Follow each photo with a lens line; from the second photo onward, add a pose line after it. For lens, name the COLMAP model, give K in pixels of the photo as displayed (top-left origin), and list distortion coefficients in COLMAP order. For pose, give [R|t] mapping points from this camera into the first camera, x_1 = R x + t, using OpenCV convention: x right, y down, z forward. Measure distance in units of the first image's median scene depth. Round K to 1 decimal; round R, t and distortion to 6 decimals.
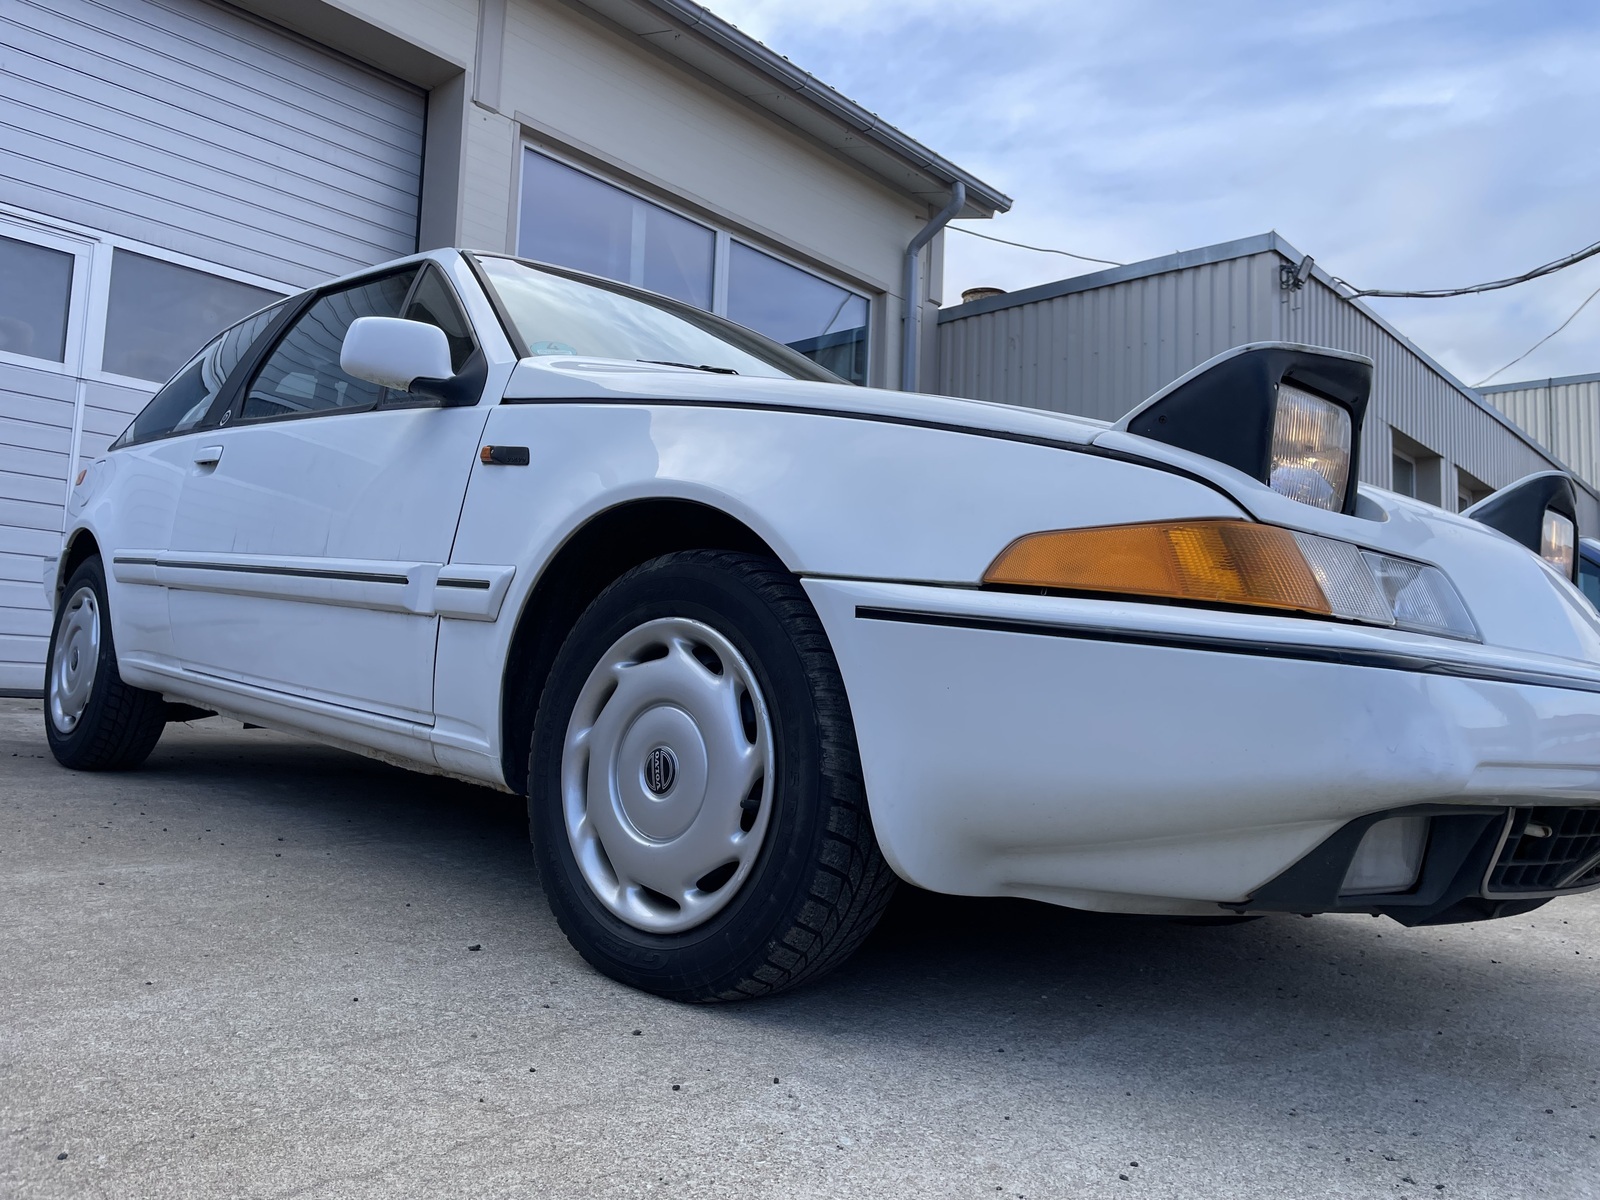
lens RADIAL K [[1217.2, 0, 805.7], [0, 1217.2, 588.0], [0, 0, 1]] dist [0.091954, -0.122519]
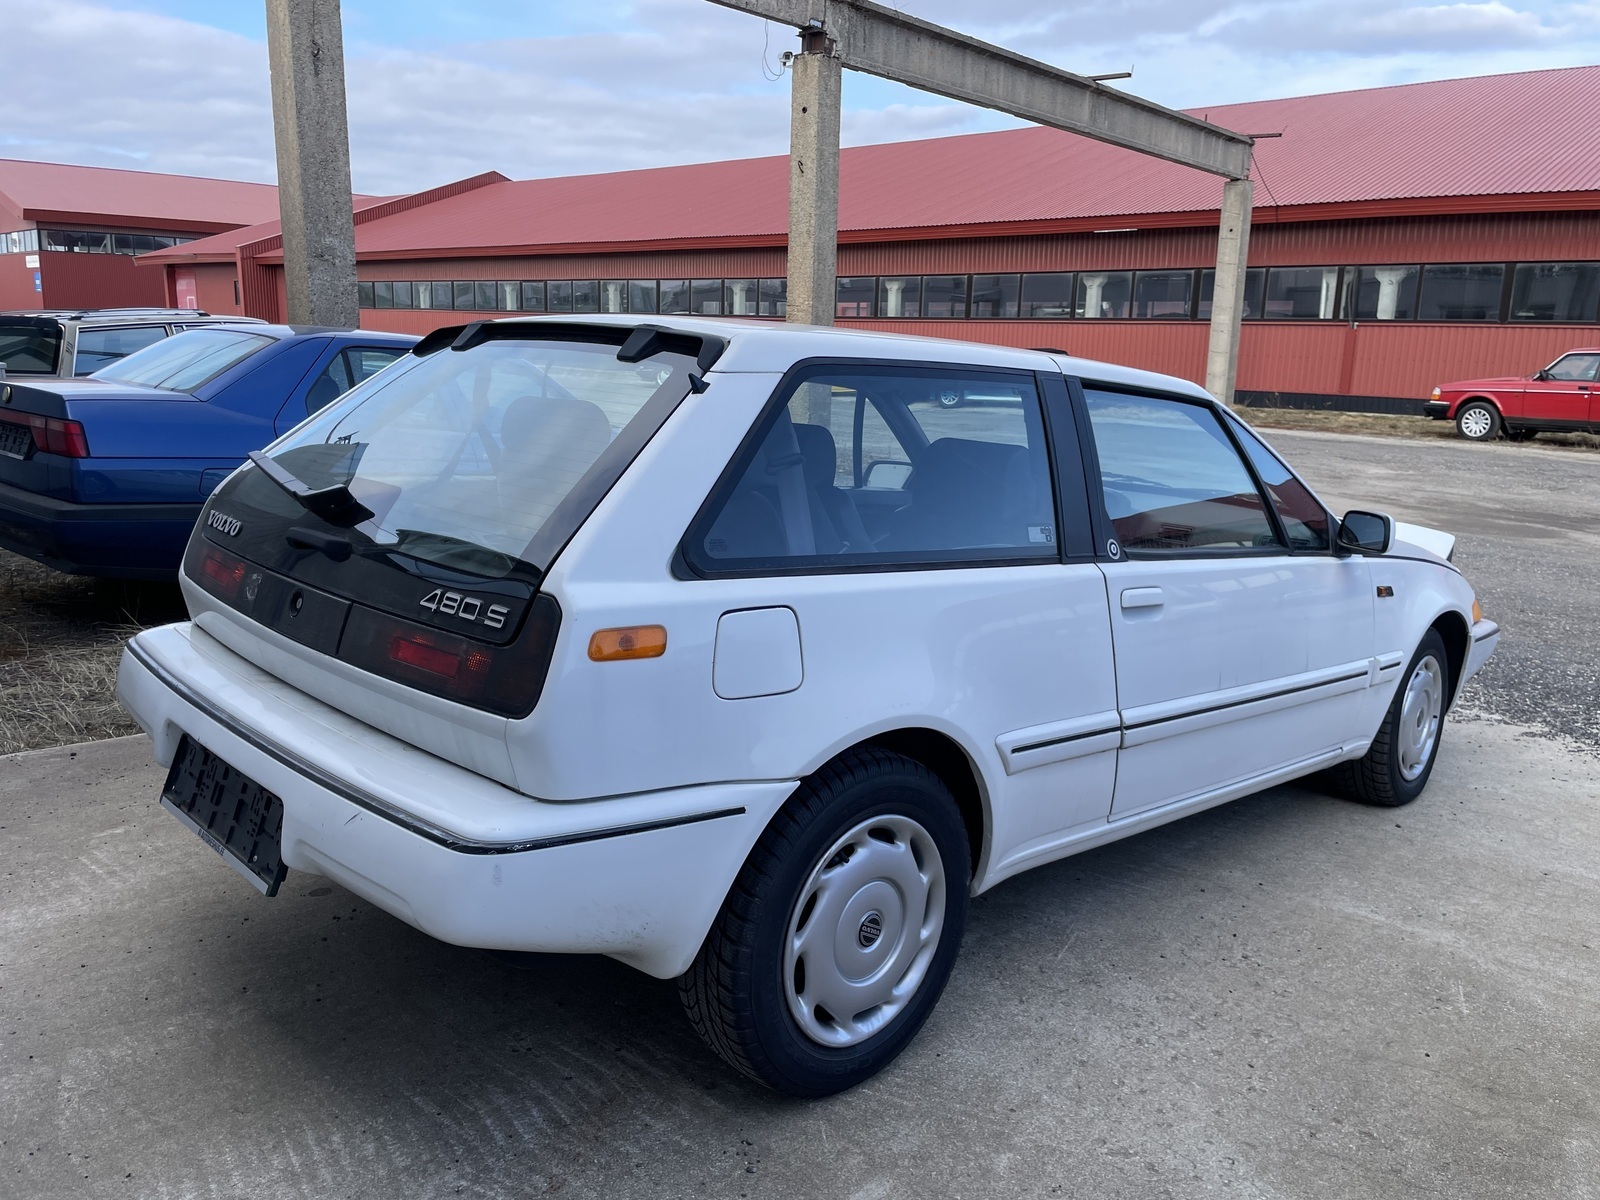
lens RADIAL K [[1217.2, 0, 805.7], [0, 1217.2, 588.0], [0, 0, 1]] dist [0.091954, -0.122519]
pose [[0.014979, -0.241208, 0.970358, -1.152122], [-0.122976, 0.962655, 0.241191, -0.254480], [-0.992297, -0.122943, -0.015243, 1.064685]]
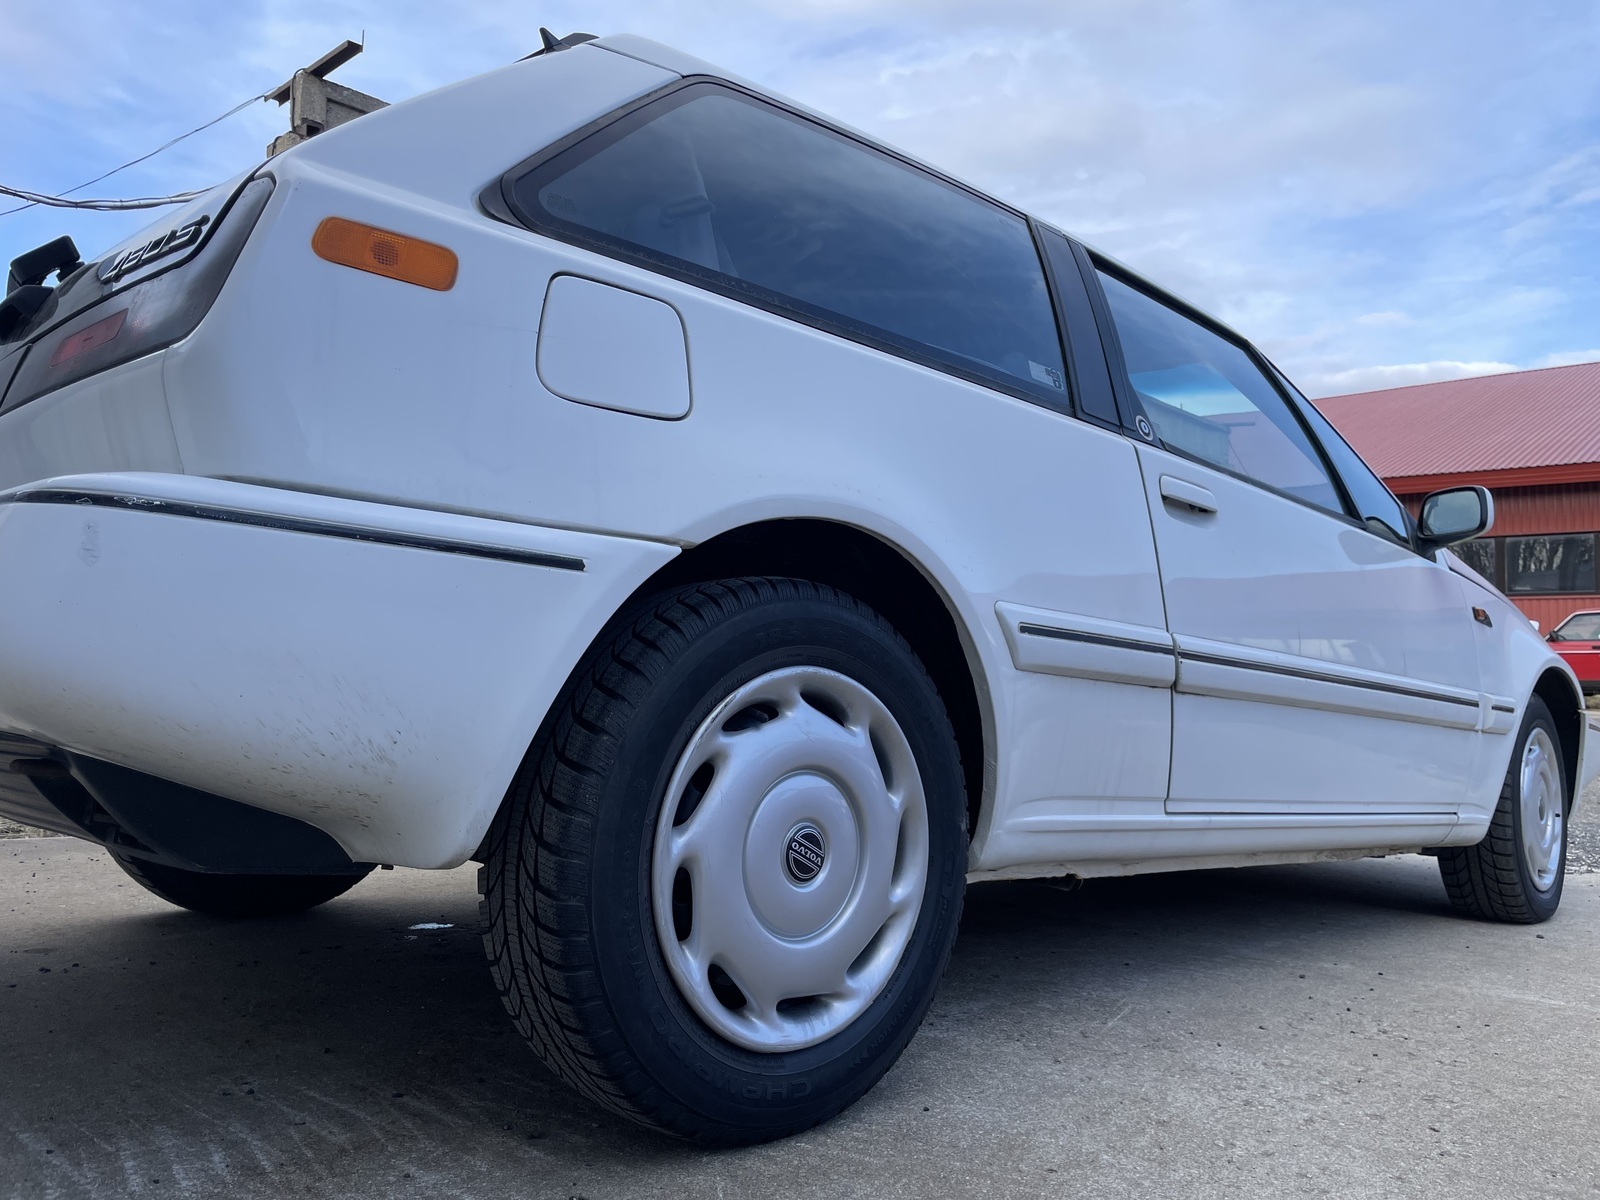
lens RADIAL K [[1217.2, 0, 805.7], [0, 1217.2, 588.0], [0, 0, 1]] dist [0.091954, -0.122519]
pose [[0.015268, 0.016520, 0.999747, -0.976233], [-0.116020, 0.993139, -0.014639, -0.017939], [-0.993130, -0.115767, 0.017080, 1.004220]]
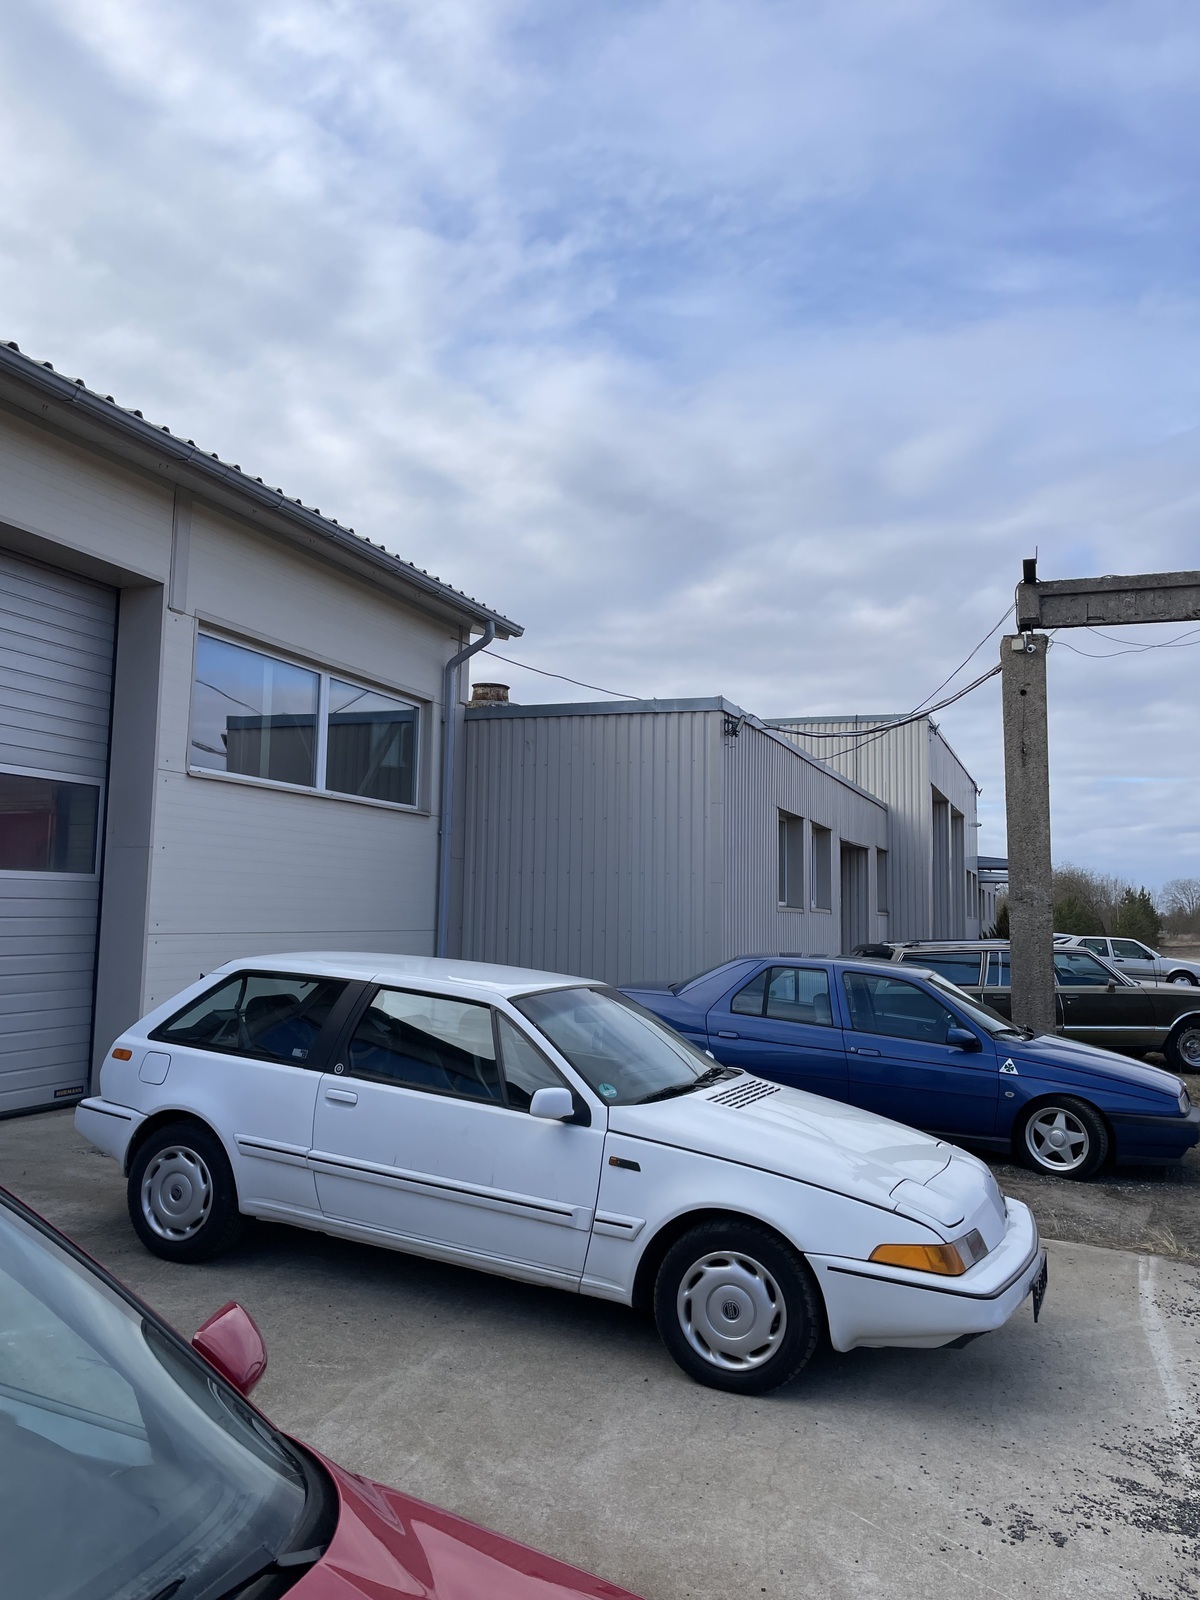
lens RADIAL K [[1217.2, 0, 605.0], [0, 1217.2, 801.4], [0, 0, 1]] dist [0.091954, -0.122519]
pose [[0.932470, 0.012242, 0.361039, -0.653718], [-0.018397, 0.999738, 0.013616, -0.480373], [-0.360777, -0.019339, 0.932451, -0.684108]]
